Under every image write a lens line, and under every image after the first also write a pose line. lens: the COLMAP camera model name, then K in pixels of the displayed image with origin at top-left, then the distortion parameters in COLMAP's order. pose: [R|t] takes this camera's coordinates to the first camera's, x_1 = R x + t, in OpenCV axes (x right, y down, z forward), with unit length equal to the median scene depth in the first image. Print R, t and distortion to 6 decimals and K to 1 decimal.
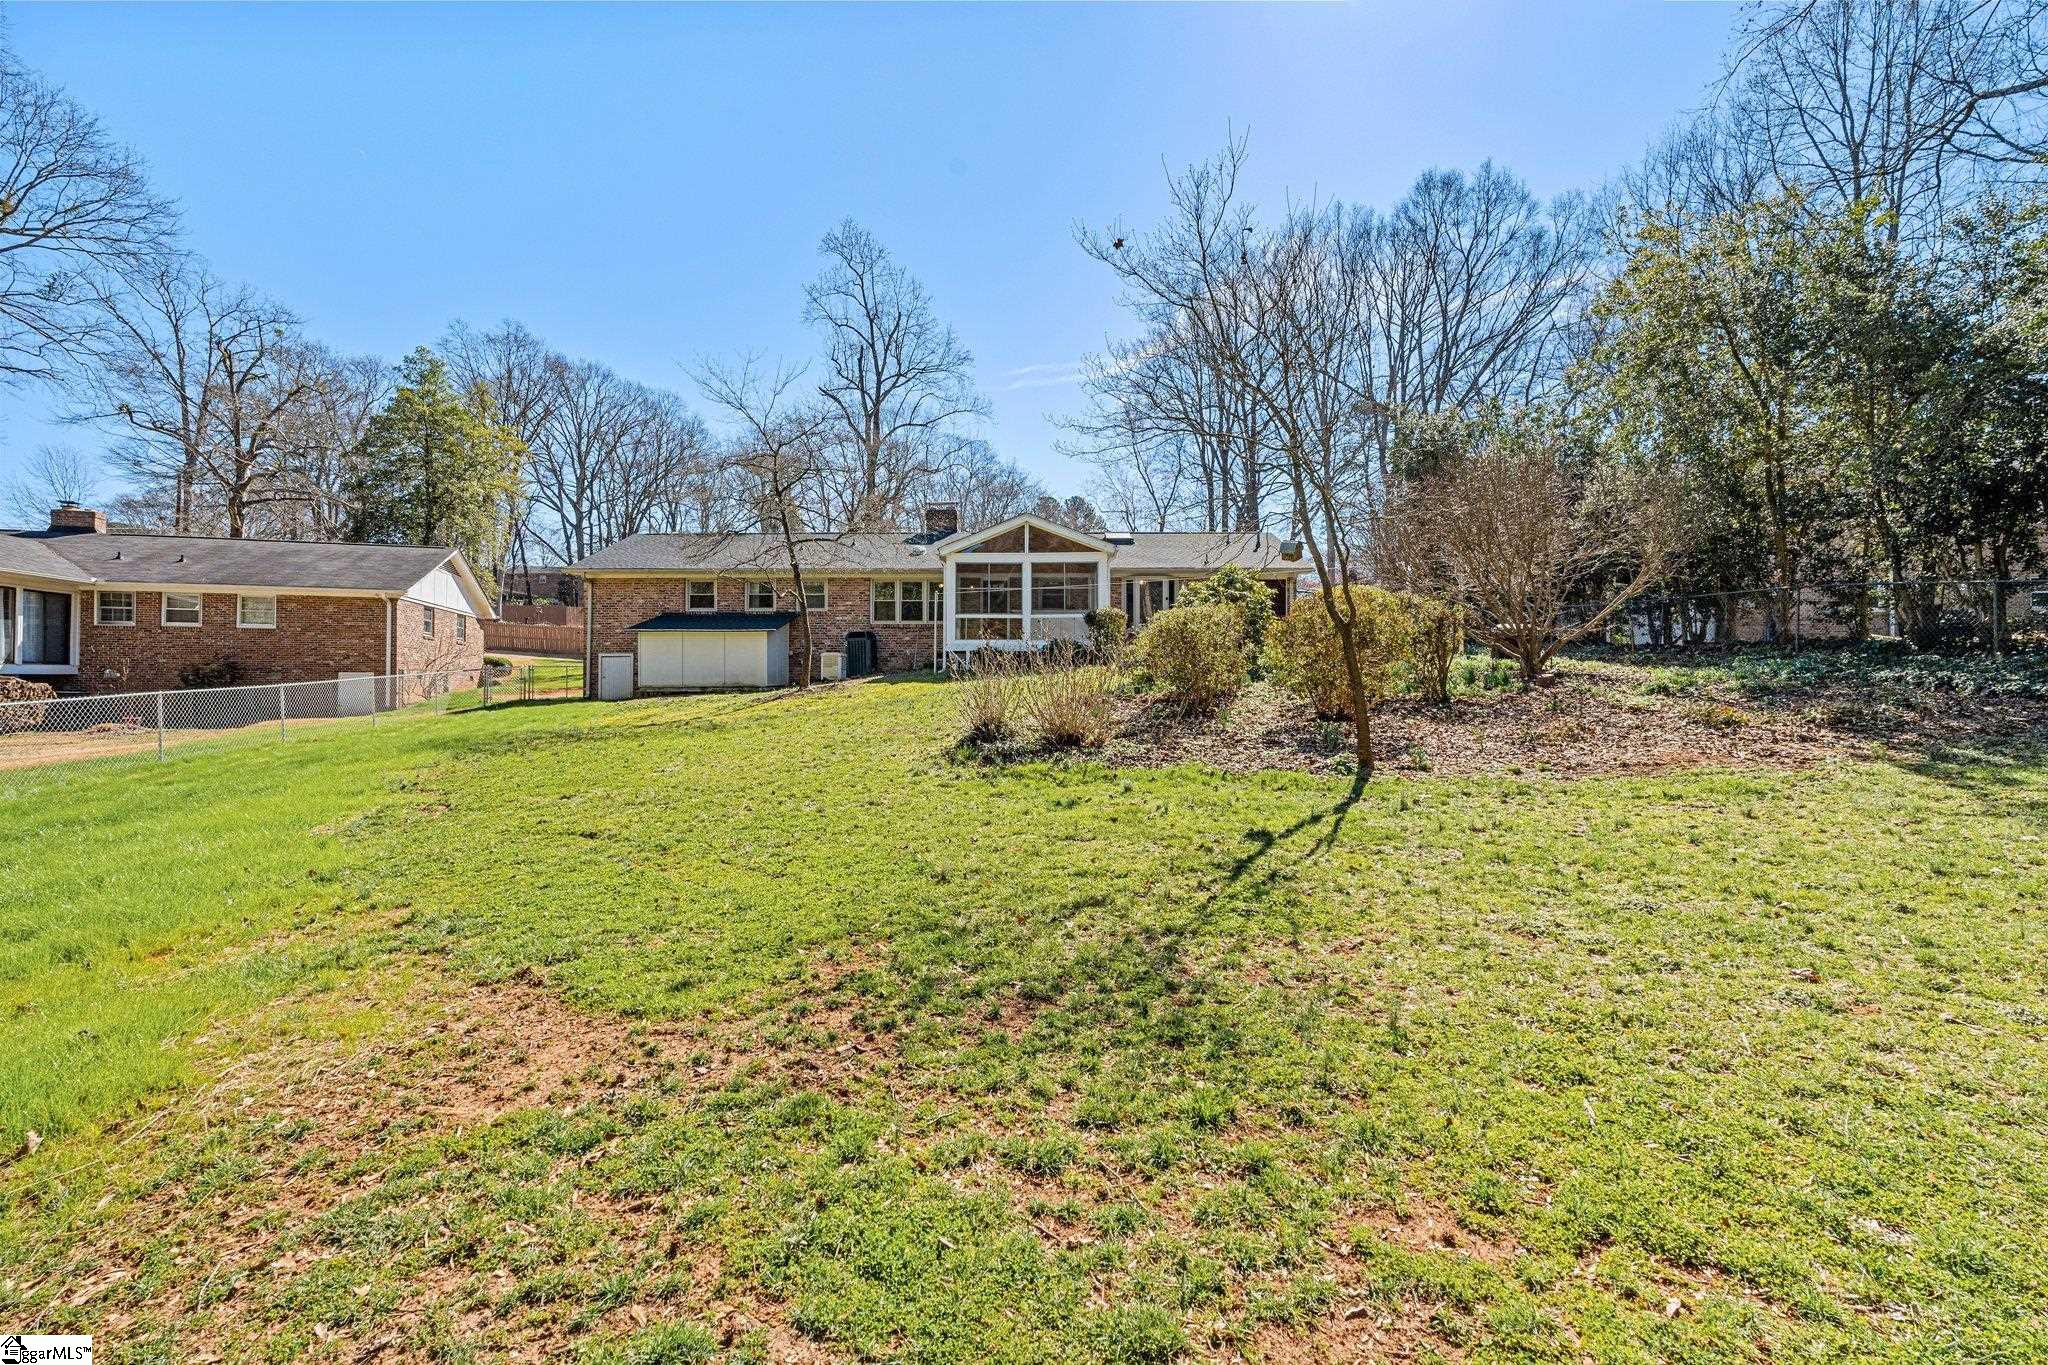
lens RADIAL K [[890.9, 0, 1027.7], [0, 890.9, 679.8], [0, 0, 1]] dist [-0.005841, 0.000638]
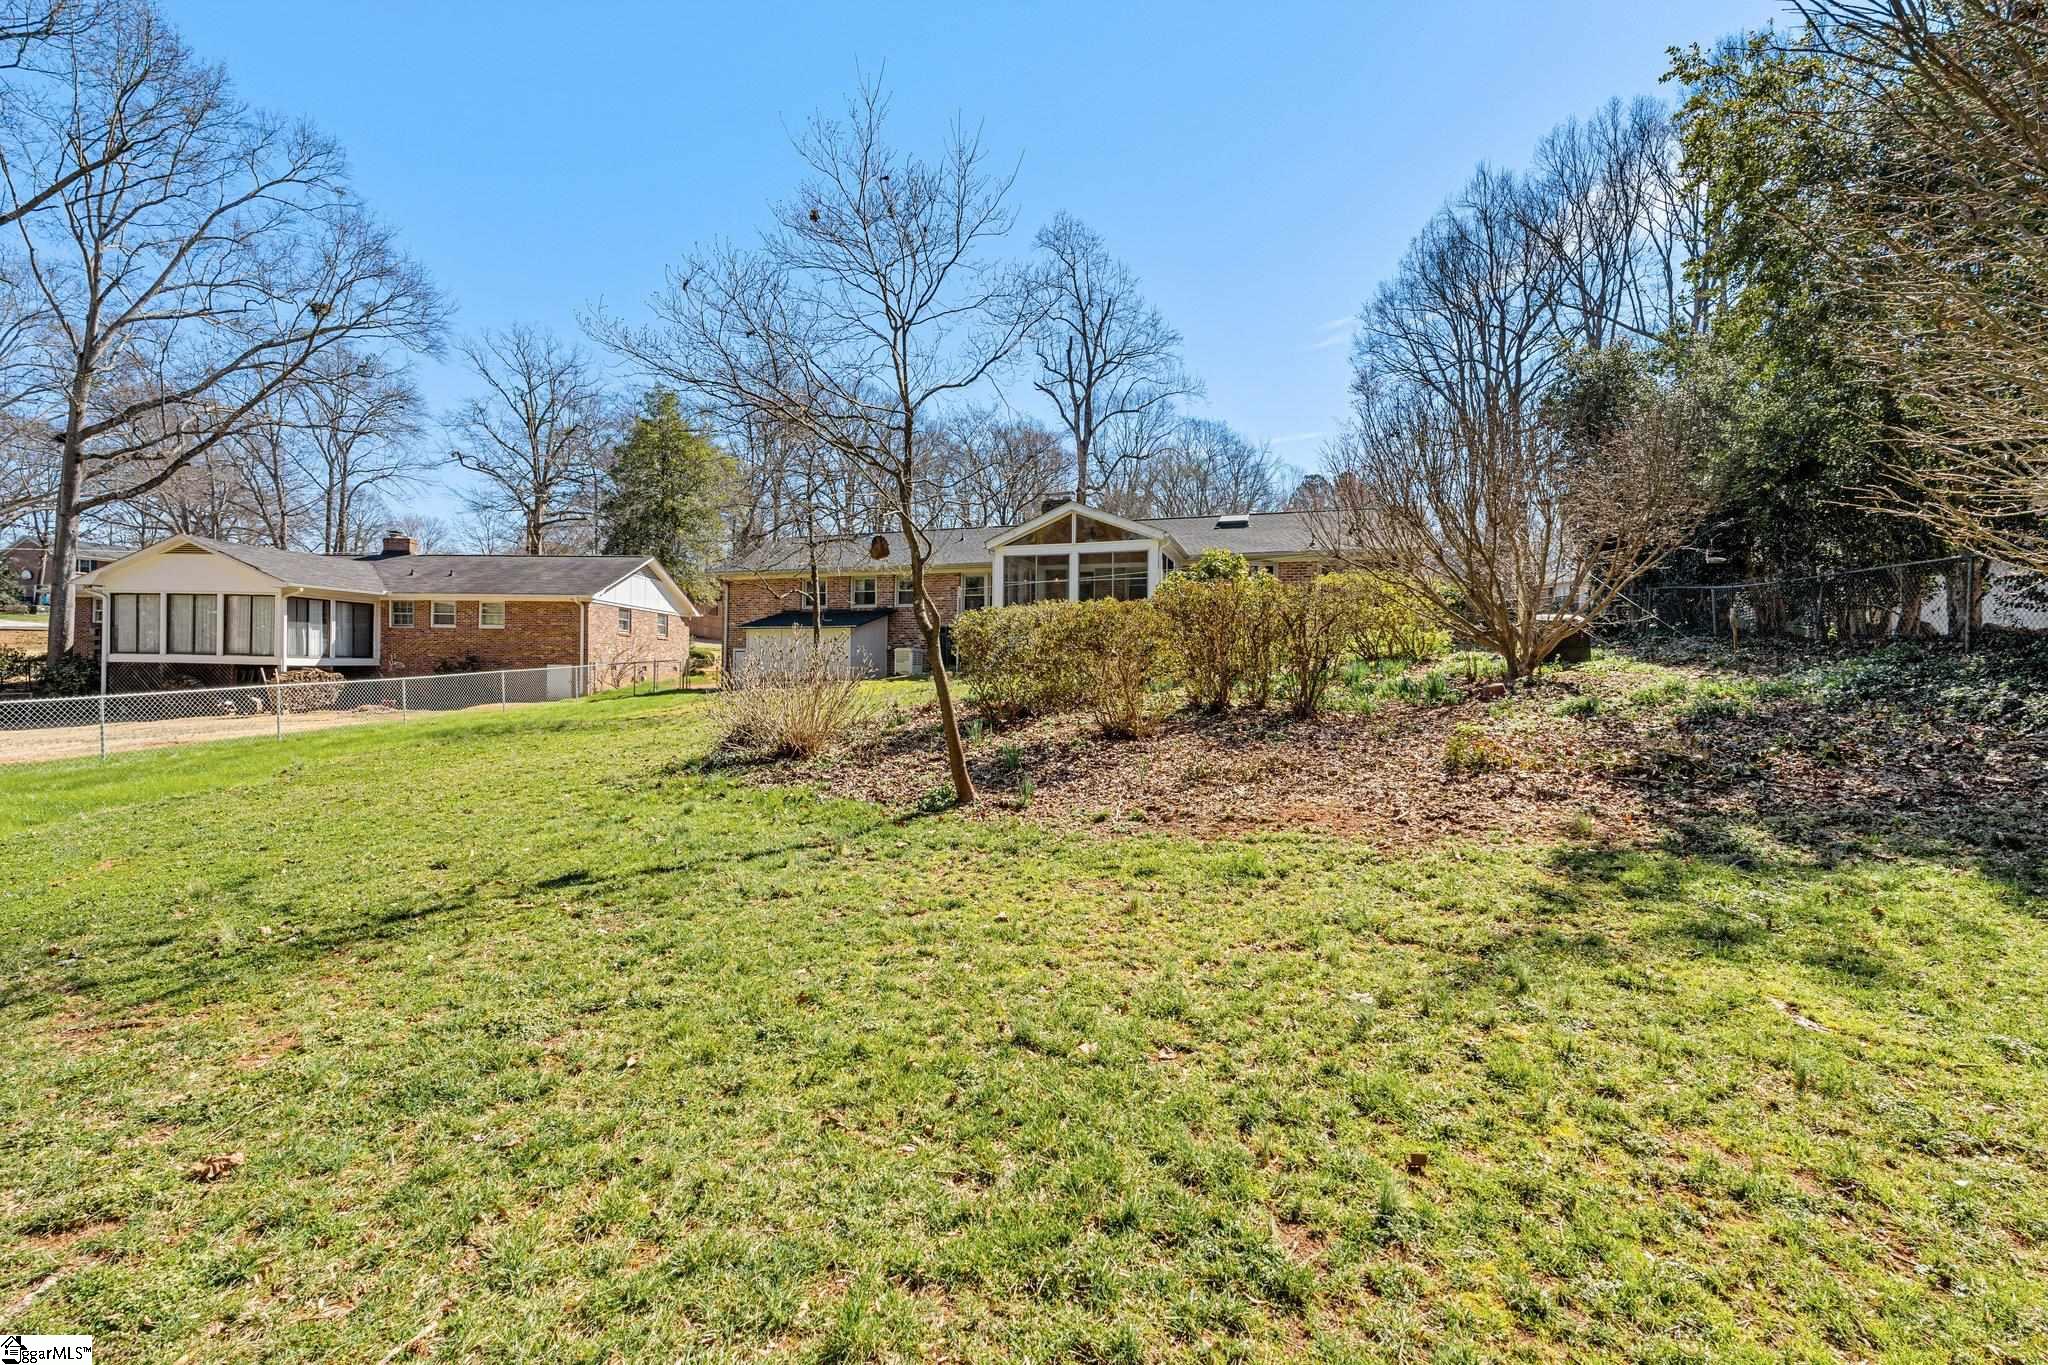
lens RADIAL K [[890.9, 0, 1025.5], [0, 890.9, 677.4], [0, 0, 1]] dist [-0.005841, 0.000638]
pose [[0.946131, 0.009237, -0.323653, 0.220910], [-0.005195, 0.999897, 0.013348, -0.010019], [0.323743, -0.010947, 0.946082, 0.071244]]
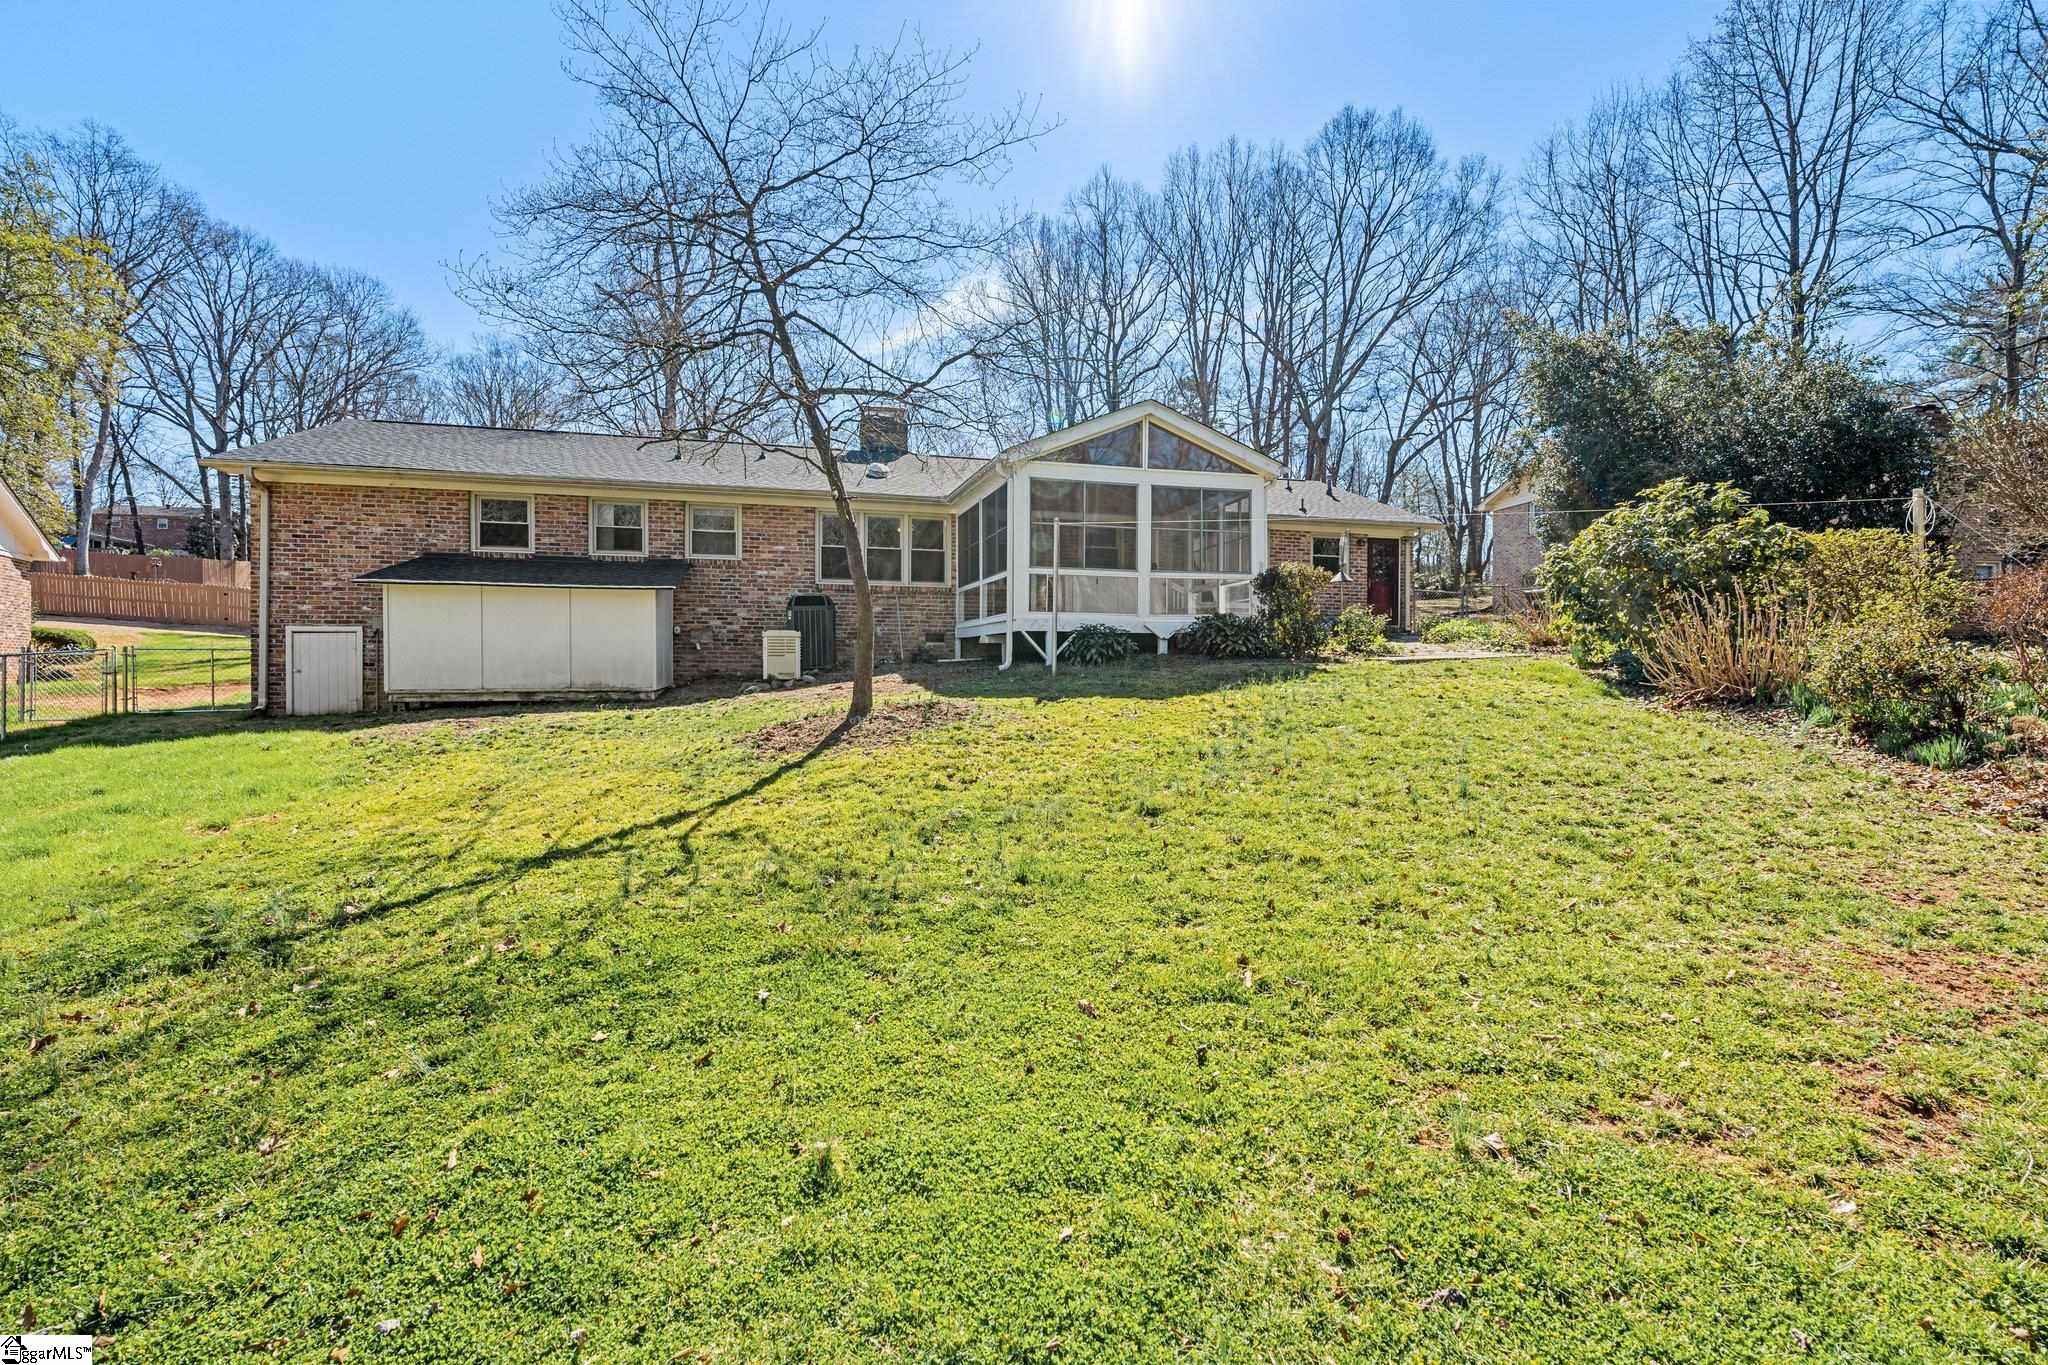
lens RADIAL K [[890.9, 0, 1024.4], [0, 890.9, 680.6], [0, 0, 1]] dist [-0.005841, 0.000638]
pose [[0.963792, -0.000422, 0.266654, -0.202479], [-0.005656, 0.999741, 0.022027, -0.011347], [-0.266595, -0.022738, 0.963540, 0.380123]]
